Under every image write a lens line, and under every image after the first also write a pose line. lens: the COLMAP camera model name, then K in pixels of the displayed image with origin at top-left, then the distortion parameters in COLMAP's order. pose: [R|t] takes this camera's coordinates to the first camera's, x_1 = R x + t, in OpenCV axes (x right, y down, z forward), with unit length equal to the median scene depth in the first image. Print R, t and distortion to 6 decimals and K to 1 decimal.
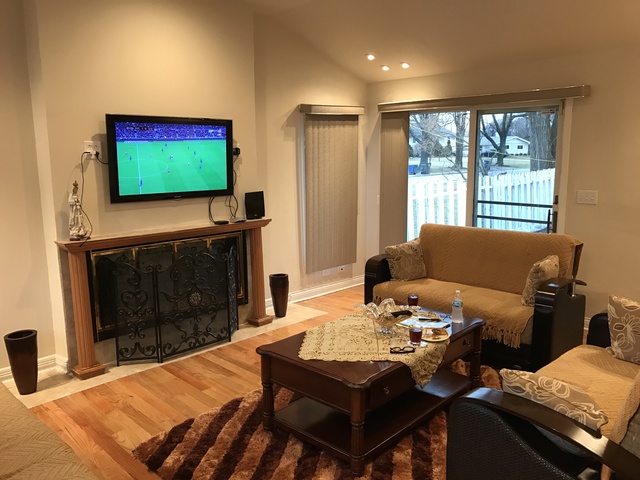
lens RADIAL K [[531.7, 0, 320.3], [0, 531.7, 238.3], [0, 0, 1]] dist [0.041301, -0.053050]
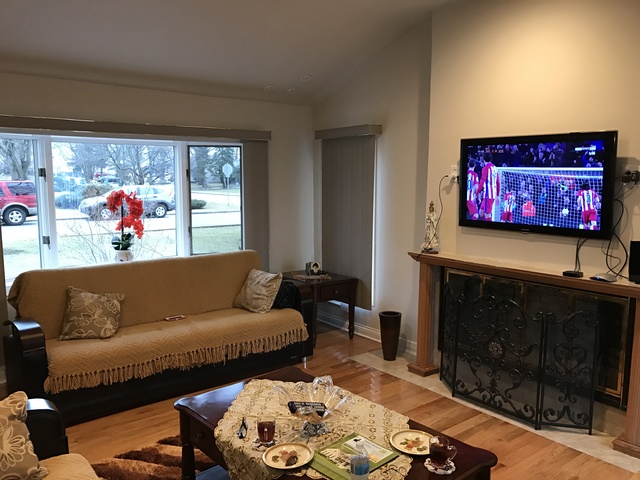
lens RADIAL K [[531.7, 0, 320.0], [0, 531.7, 240.9], [0, 0, 1]] dist [0.041301, -0.053050]
pose [[-0.100244, 0.128748, -0.986598, 0.614277], [-0.165130, 0.975688, 0.144103, -0.131933], [0.981164, 0.177363, -0.076547, 0.770264]]
